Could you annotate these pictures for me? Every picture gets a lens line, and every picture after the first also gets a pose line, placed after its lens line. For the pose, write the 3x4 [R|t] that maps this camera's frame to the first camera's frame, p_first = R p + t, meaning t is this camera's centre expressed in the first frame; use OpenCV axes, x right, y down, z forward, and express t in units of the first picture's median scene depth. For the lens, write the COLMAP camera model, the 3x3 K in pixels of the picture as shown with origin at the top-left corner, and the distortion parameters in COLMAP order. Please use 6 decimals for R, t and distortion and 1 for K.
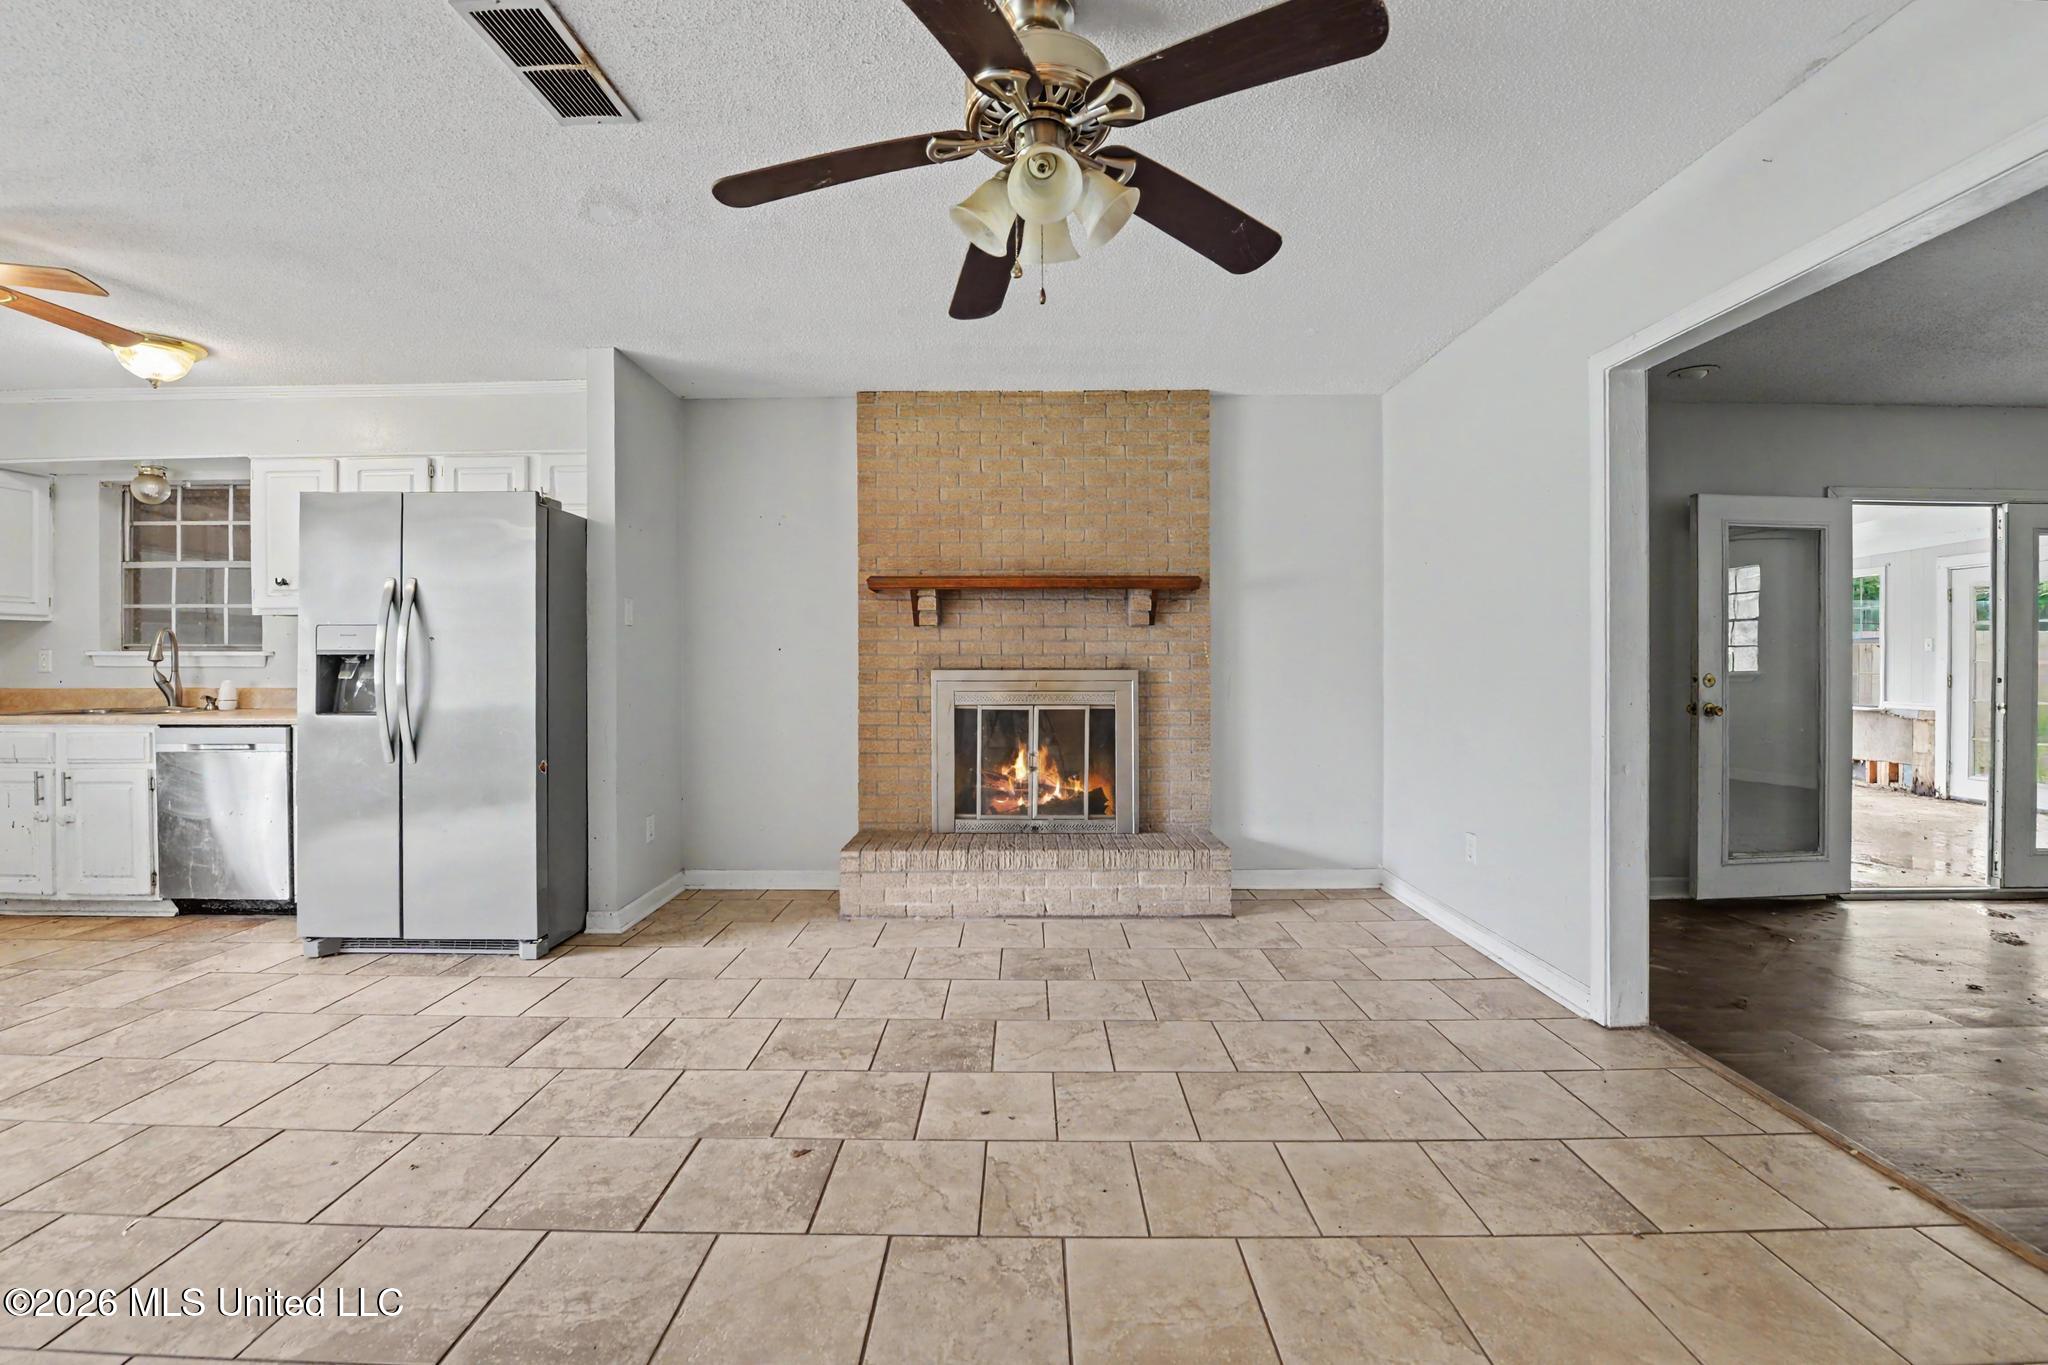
lens RADIAL K [[836.3, 0, 1012.8], [0, 836.3, 684.1], [0, 0, 1]] dist [-0.017599, -0.000262]
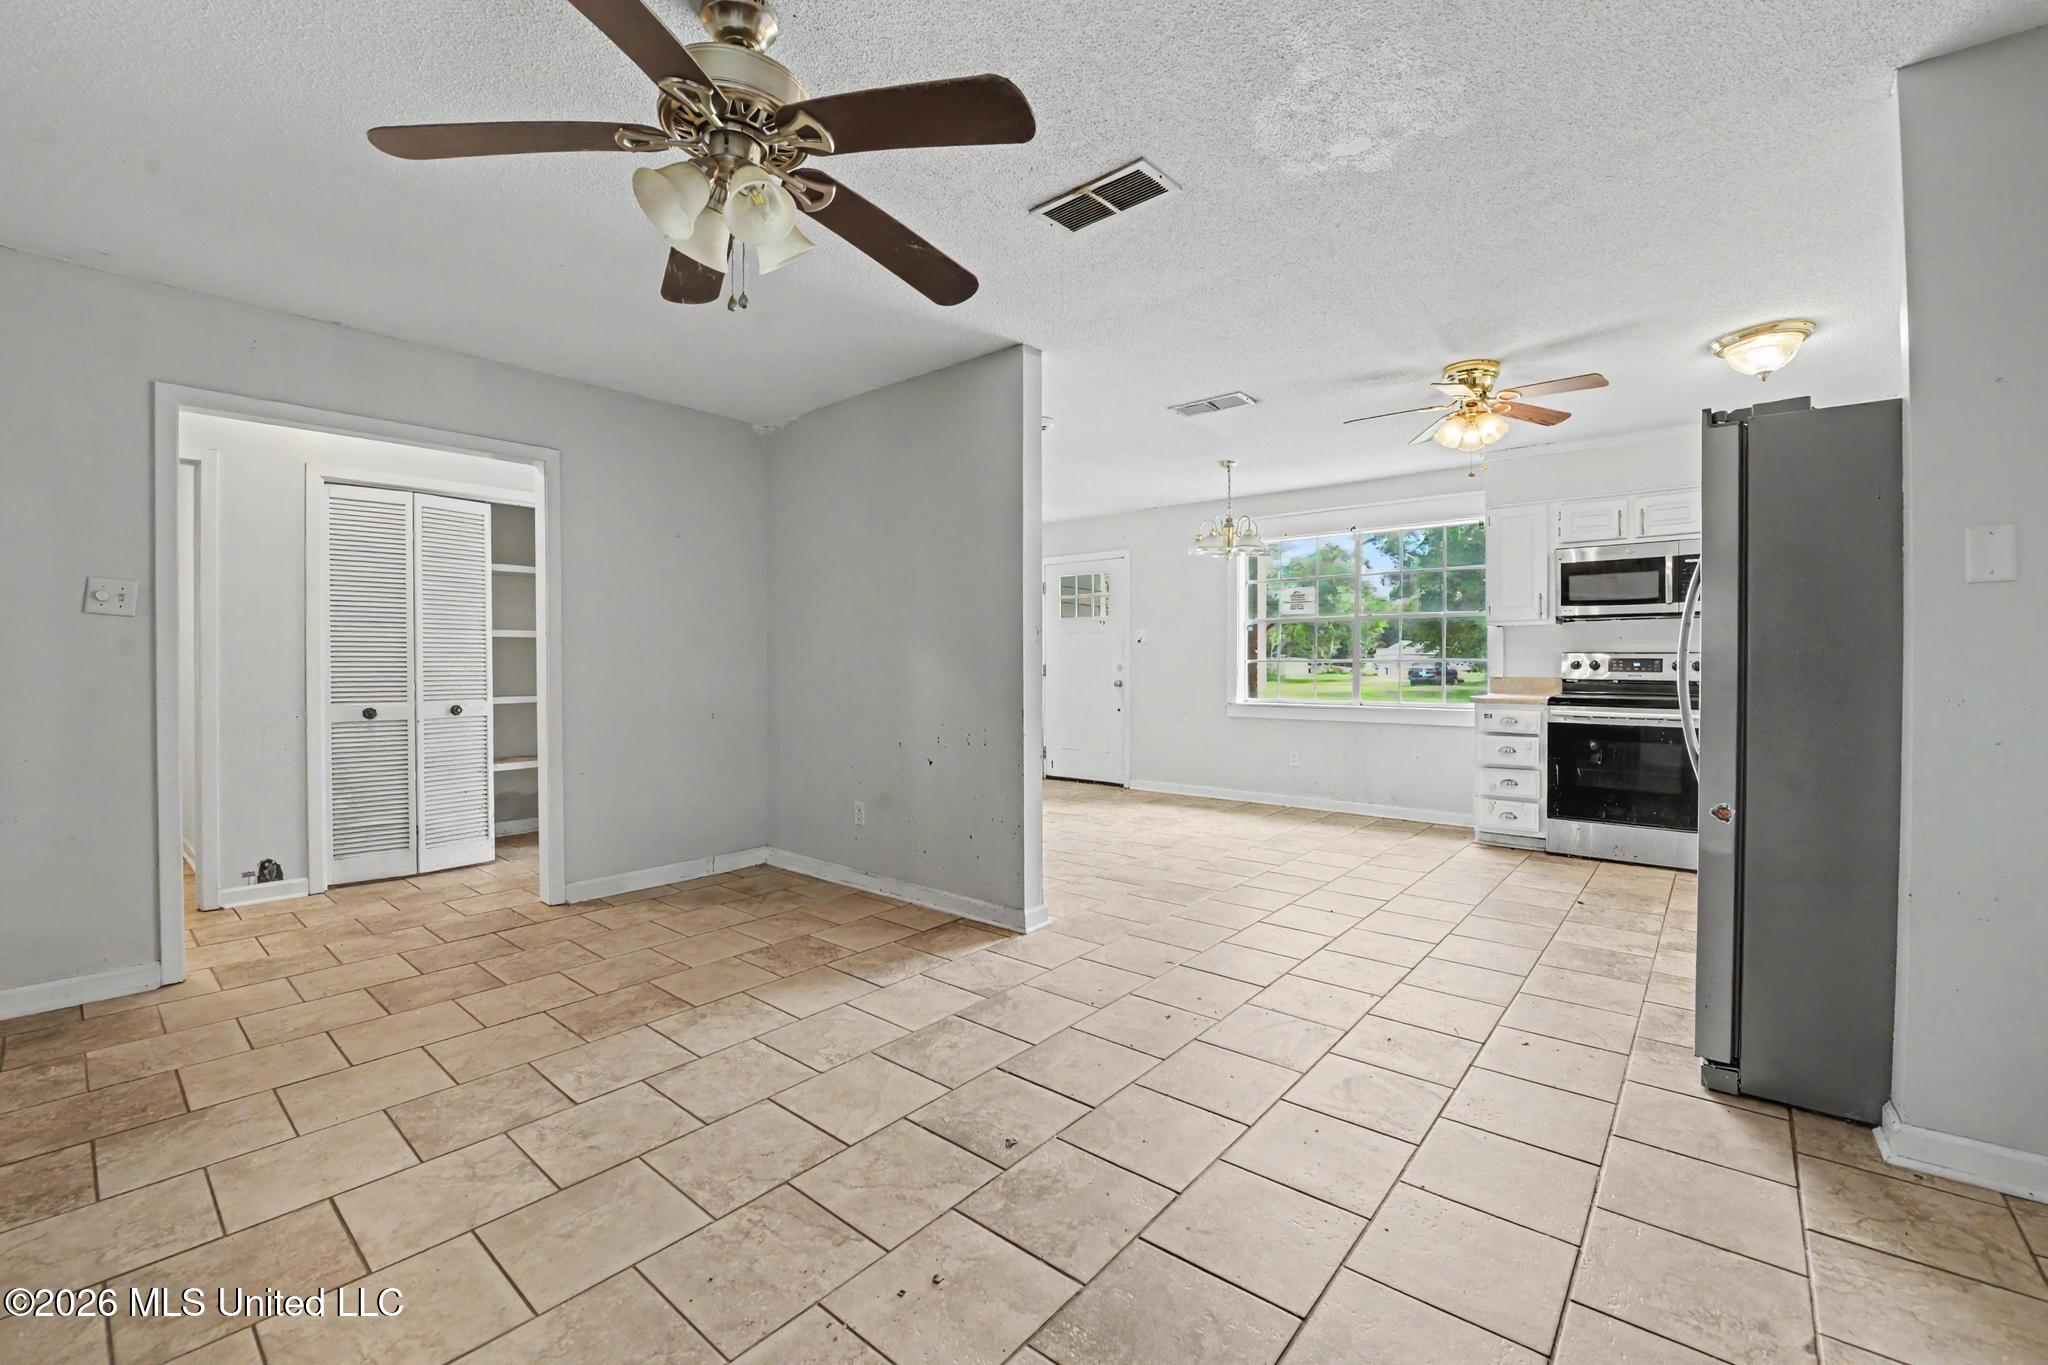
lens RADIAL K [[836.3, 0, 1023.7], [0, 836.3, 673.4], [0, 0, 1]] dist [-0.017599, -0.000262]
pose [[-0.630423, 0.012414, -0.776152, 0.273903], [-0.014491, 0.999510, 0.027757, -0.020517], [0.776116, 0.028746, -0.629934, 0.865372]]
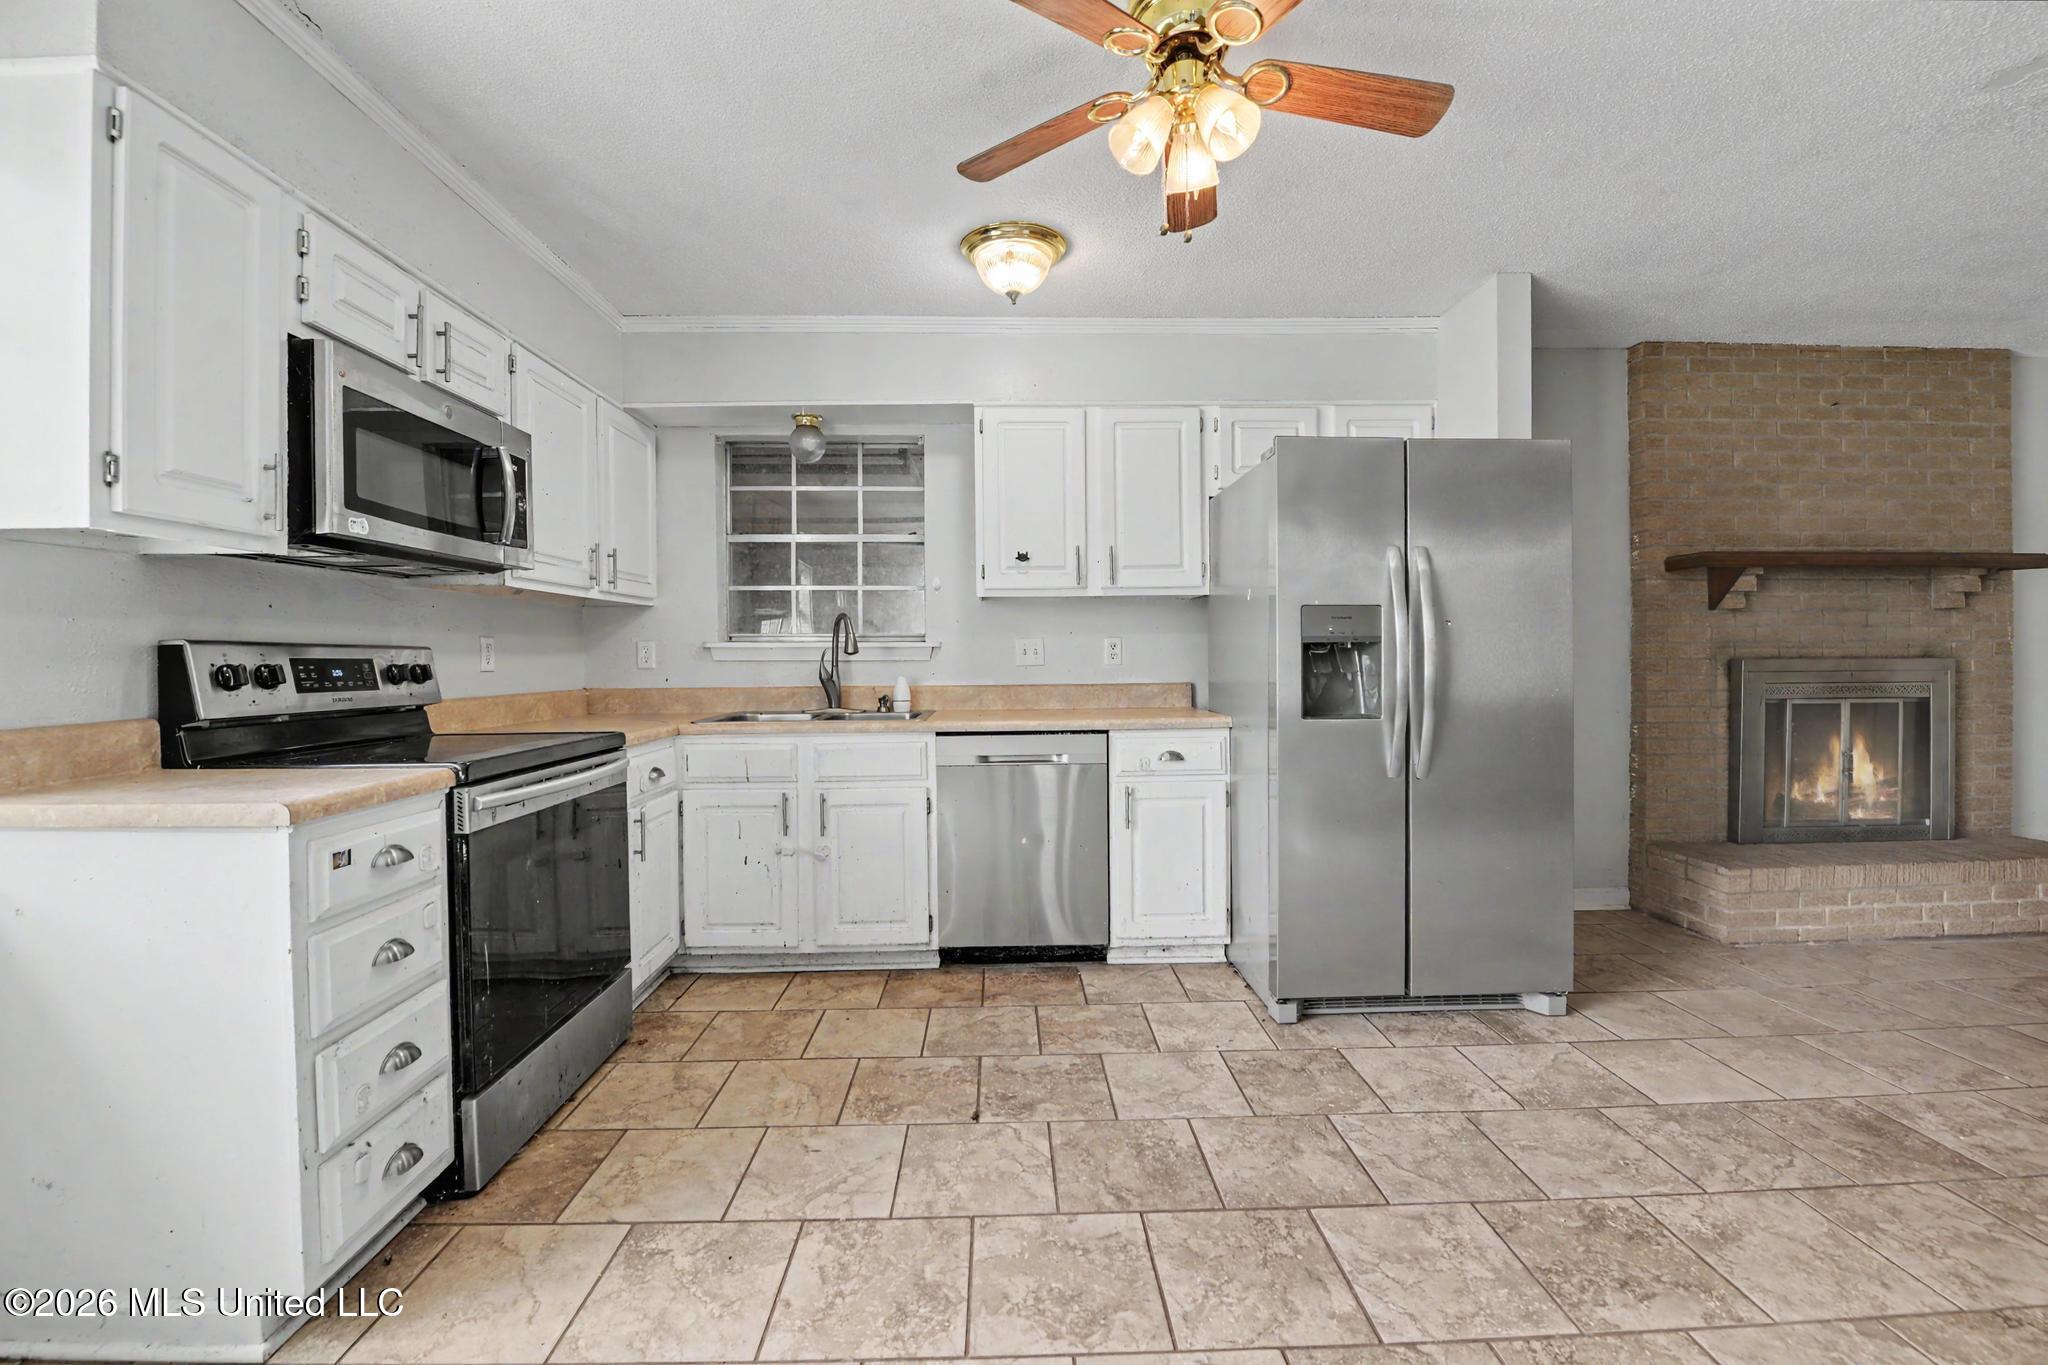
lens RADIAL K [[836.3, 0, 1028.1], [0, 836.3, 668.5], [0, 0, 1]] dist [-0.017599, -0.000262]
pose [[0.999275, -0.006830, 0.037450, -0.997794], [0.007007, 0.999965, -0.004607, -0.008766], [-0.037417, 0.004866, 0.999288, 0.179583]]
